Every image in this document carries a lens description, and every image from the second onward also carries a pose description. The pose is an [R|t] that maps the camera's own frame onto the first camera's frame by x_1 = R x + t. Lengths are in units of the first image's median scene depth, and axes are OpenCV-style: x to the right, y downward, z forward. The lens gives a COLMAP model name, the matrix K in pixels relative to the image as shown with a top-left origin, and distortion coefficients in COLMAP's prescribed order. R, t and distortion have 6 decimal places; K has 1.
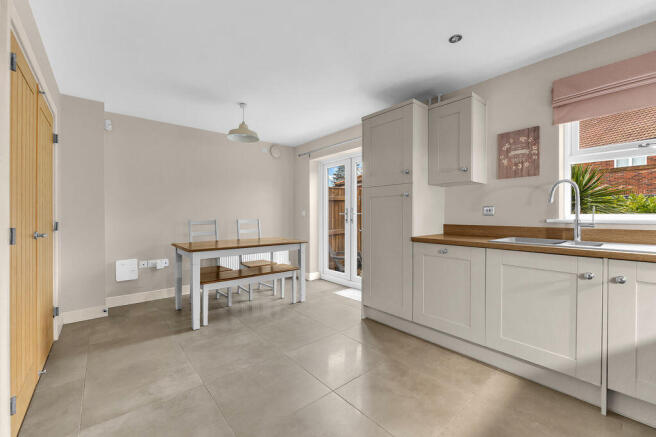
lens RADIAL K [[266.4, 0, 328.4], [0, 266.4, 216.0], [0, 0, 1]] dist [-0.001716, 0.000926]
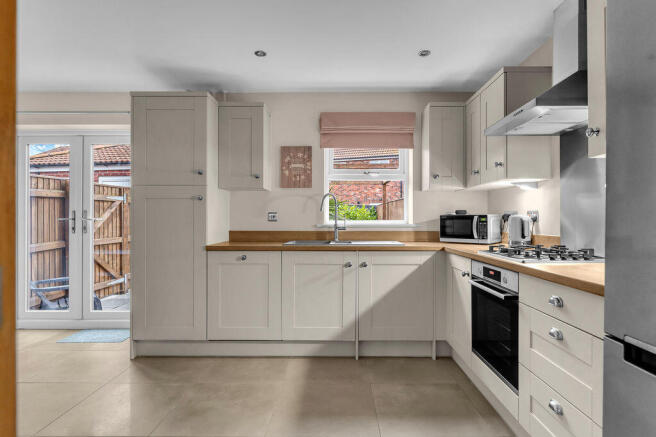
lens RADIAL K [[342.5, 0, 330.4], [0, 342.5, 218.4], [0, 0, 1]] dist [-0.004875, -0.000972]
pose [[0.670529, 0.004257, 0.741871, -0.283584], [0.003632, 0.999953, -0.009021, -0.000547], [-0.741874, 0.008744, 0.670482, -0.089131]]
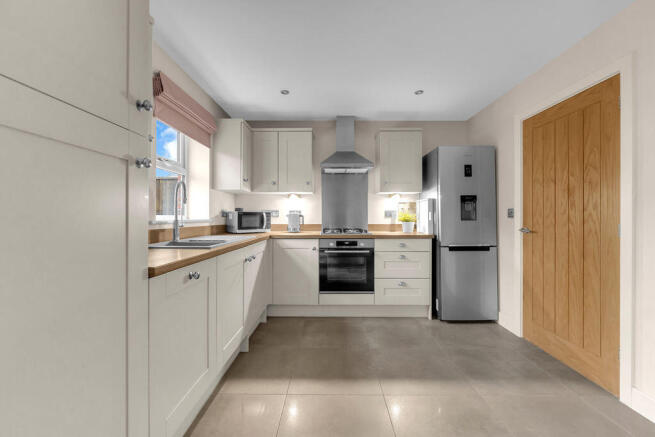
lens RADIAL K [[266.0, 0, 328.6], [0, 266.0, 217.9], [0, 0, 1]] dist [-0.001716, 0.000926]
pose [[-0.750137, -0.005784, 0.661257, -0.165450], [0.002724, 0.999926, 0.011838, -0.006225], [-0.661276, 0.010681, -0.750066, 1.221790]]
